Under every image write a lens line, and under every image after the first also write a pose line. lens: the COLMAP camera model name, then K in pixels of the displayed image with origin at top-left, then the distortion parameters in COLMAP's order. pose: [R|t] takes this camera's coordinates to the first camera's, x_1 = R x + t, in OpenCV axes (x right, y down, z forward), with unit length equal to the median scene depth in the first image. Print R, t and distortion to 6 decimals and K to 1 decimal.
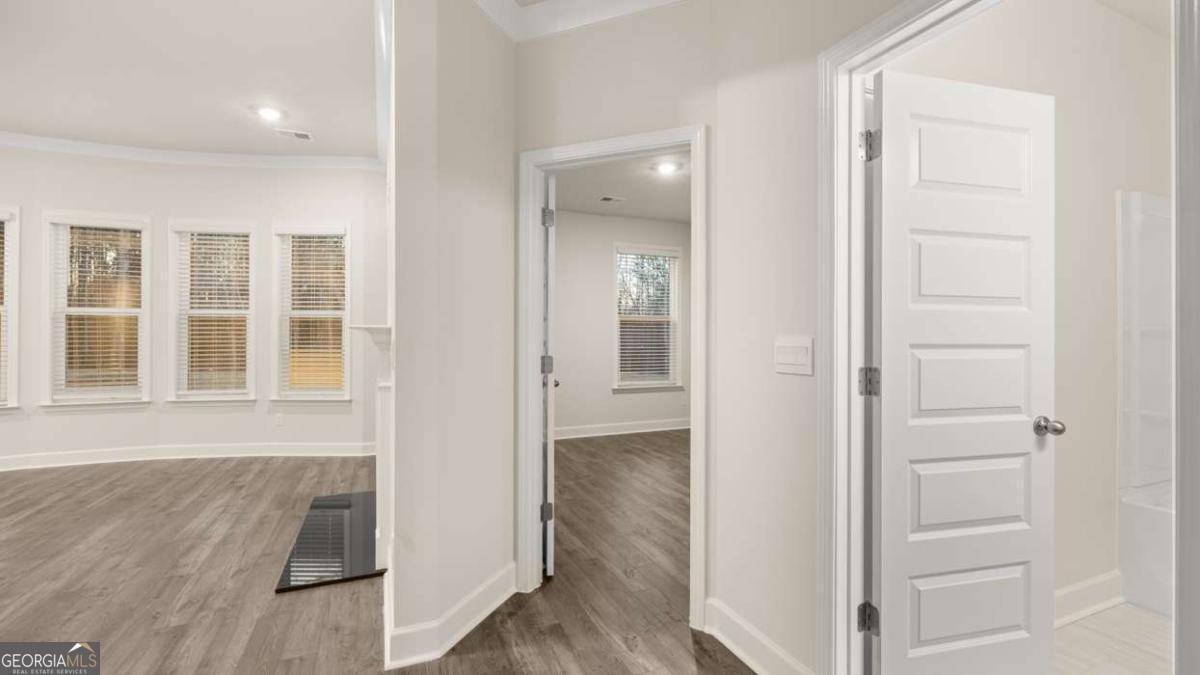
lens RADIAL K [[503.6, 0, 590.3], [0, 503.6, 334.9], [0, 0, 1]] dist [-0.001373, -0.000170]
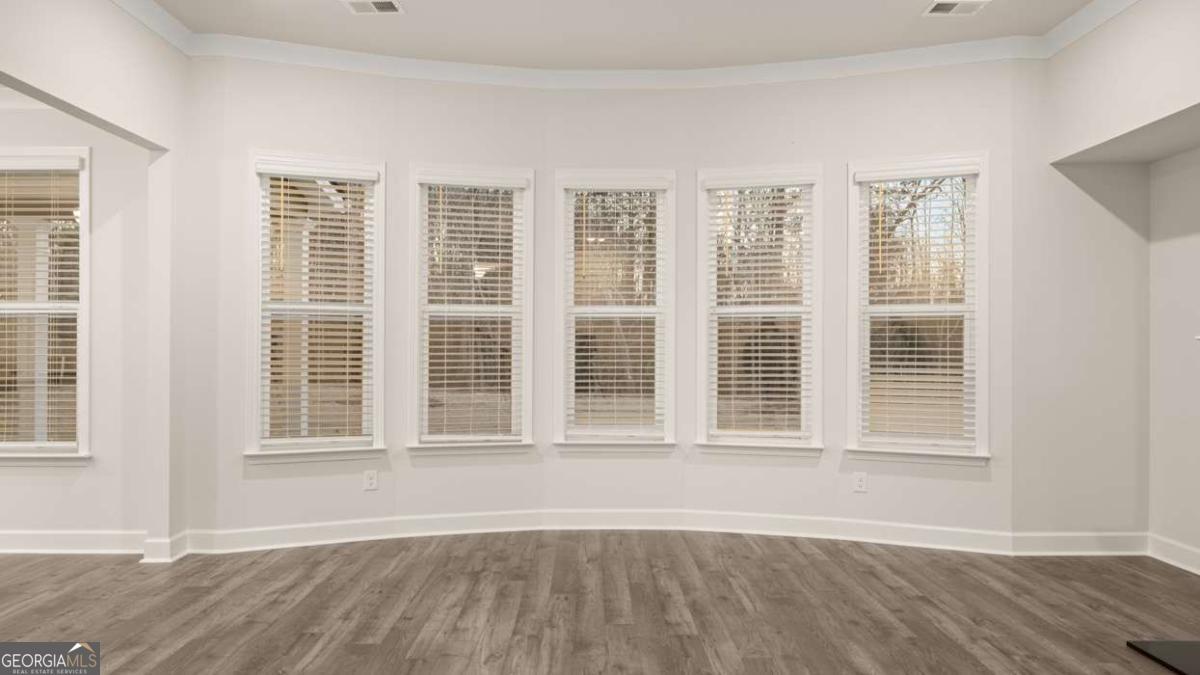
lens RADIAL K [[784.3, 0, 594.9], [0, 784.3, 339.5], [0, 0, 1]] dist [-0.003569, 0.000087]
pose [[0.923334, -0.001353, -0.383996, -0.634242], [0.000263, 0.999996, -0.002892, -0.004647], [0.383998, 0.002570, 0.923330, -0.013303]]
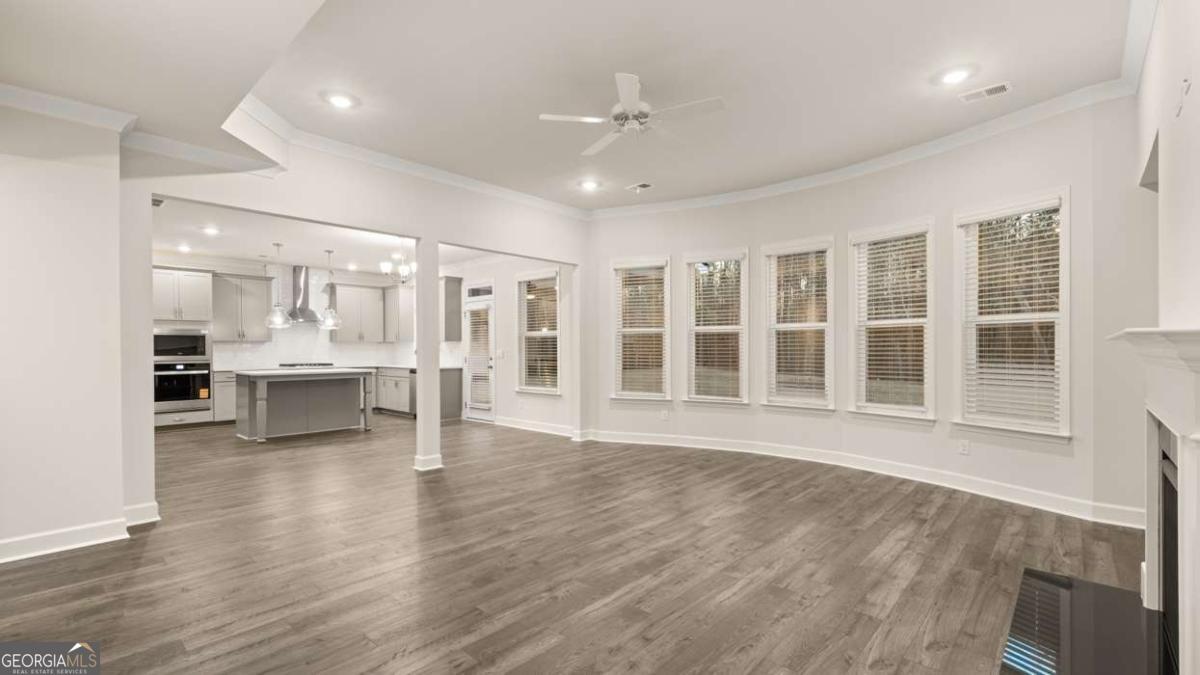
lens RADIAL K [[519.5, 0, 594.3], [0, 519.5, 348.8], [0, 0, 1]] dist [0.001895, 0.000108]
pose [[0.413124, -0.001283, -0.910674, -0.098552], [0.007701, 0.999968, 0.002085, -0.002093], [0.910642, -0.007874, 0.413121, 0.099321]]
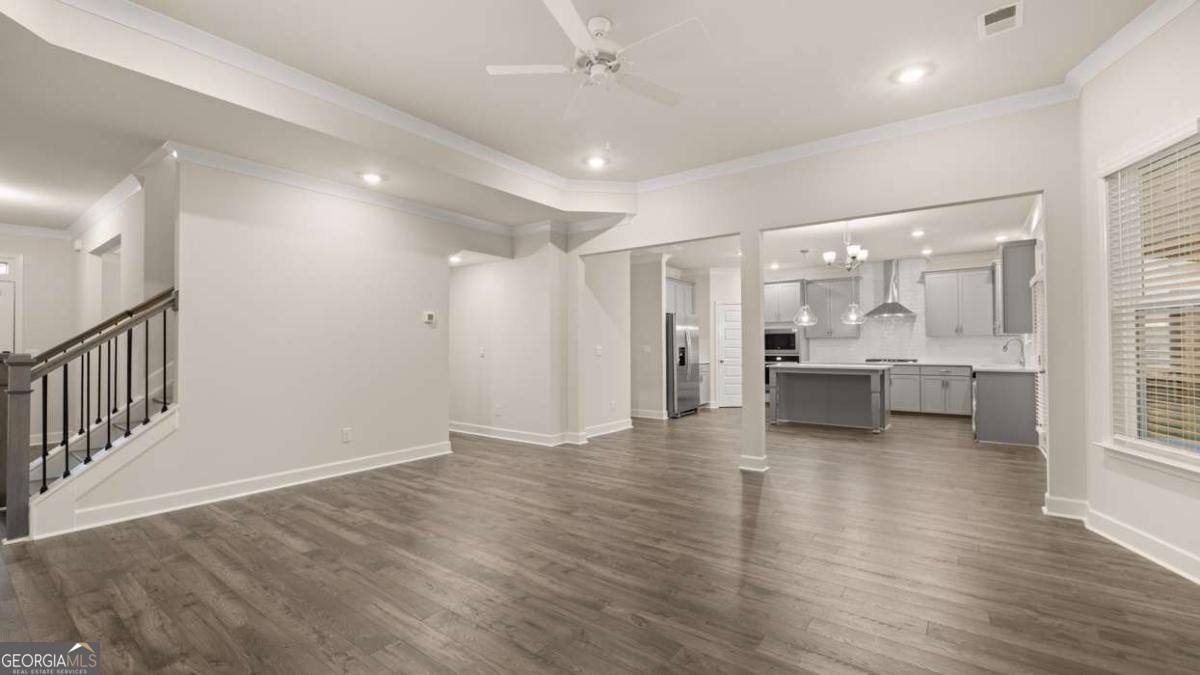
lens RADIAL K [[503.2, 0, 595.4], [0, 503.2, 340.8], [0, 0, 1]] dist [0.001543, 0.000065]
pose [[-0.865527, -0.003038, -0.500853, -0.484071], [0.005679, 0.999858, -0.015877, 0.004939], [0.500830, -0.016586, -0.865387, 1.025104]]
